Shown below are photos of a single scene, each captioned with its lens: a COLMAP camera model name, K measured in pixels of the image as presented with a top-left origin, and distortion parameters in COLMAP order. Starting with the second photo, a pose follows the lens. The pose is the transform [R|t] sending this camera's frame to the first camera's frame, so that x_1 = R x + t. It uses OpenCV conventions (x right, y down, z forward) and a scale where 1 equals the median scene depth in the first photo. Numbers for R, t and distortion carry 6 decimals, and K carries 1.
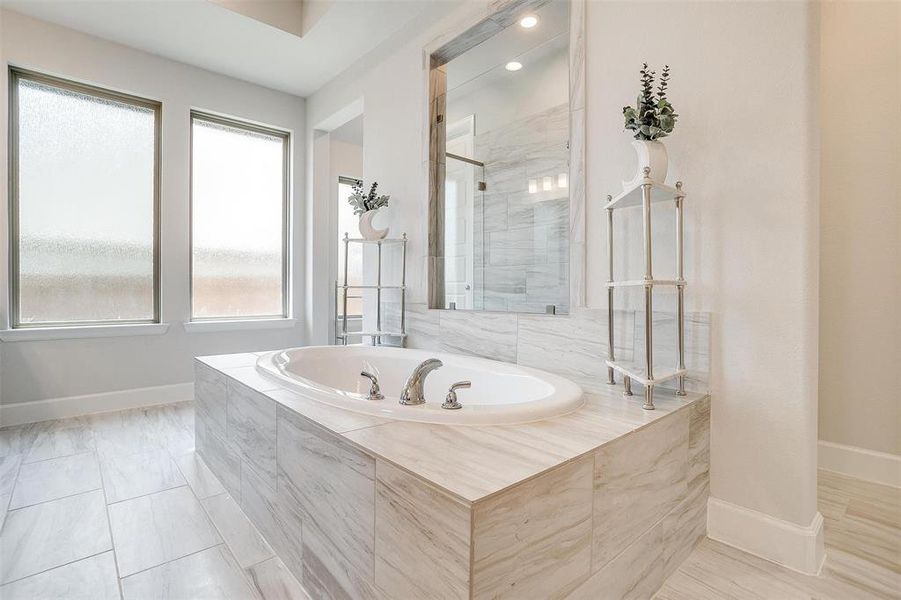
lens RADIAL K [[438.2, 0, 446.3], [0, 438.2, 294.4], [0, 0, 1]] dist [-0.039216, 0.000486]
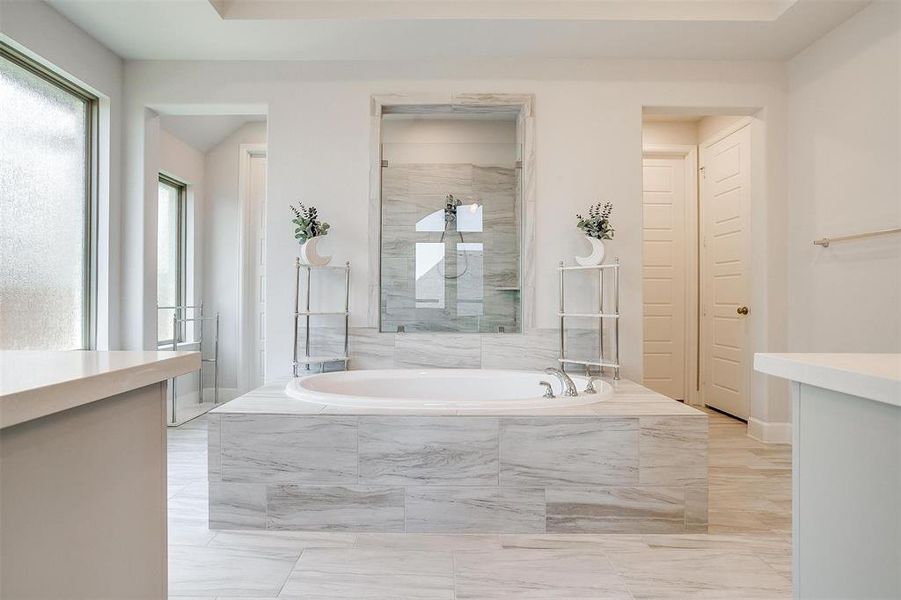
lens RADIAL K [[438.2, 0, 446.3], [0, 438.2, 294.4], [0, 0, 1]] dist [-0.039216, 0.000486]
pose [[0.654364, 0.008981, 0.756127, -0.758810], [-0.000210, 0.999932, -0.011695, -0.050483], [-0.756180, 0.007494, 0.654321, 0.135174]]
